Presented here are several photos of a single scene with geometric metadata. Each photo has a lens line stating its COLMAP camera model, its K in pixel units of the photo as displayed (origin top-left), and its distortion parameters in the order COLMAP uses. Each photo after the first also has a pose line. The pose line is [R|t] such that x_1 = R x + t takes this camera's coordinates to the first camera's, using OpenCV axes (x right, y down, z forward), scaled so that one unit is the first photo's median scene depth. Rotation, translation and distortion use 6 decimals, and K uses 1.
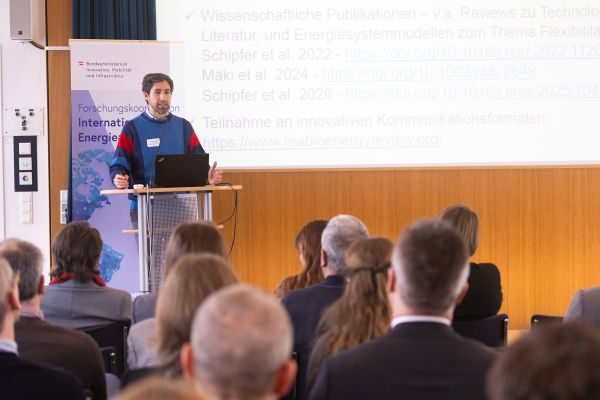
lens RADIAL K [[1627.3, 0, 300.0], [0, 1627.3, 200.0], [0, 0, 1]] dist [-0.037268, 0.234991]
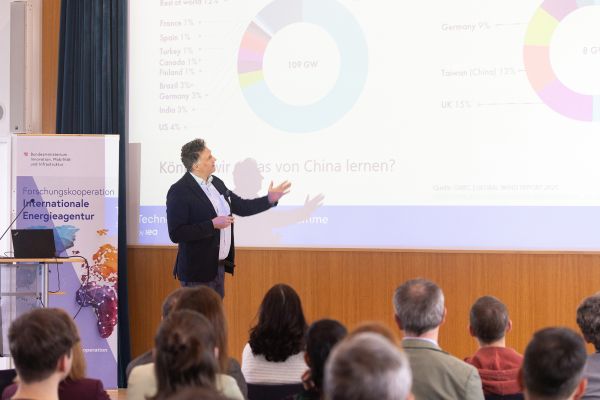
lens RADIAL K [[1647.6, 0, 300.0], [0, 1647.6, 200.0], [0, 0, 1]] dist [-0.012401, 0.501414]
pose [[0.904986, 0.013809, -0.425217, 0.561992], [-0.034259, 0.998593, -0.040484, -0.007644], [0.424060, 0.051205, 0.904185, -0.013370]]
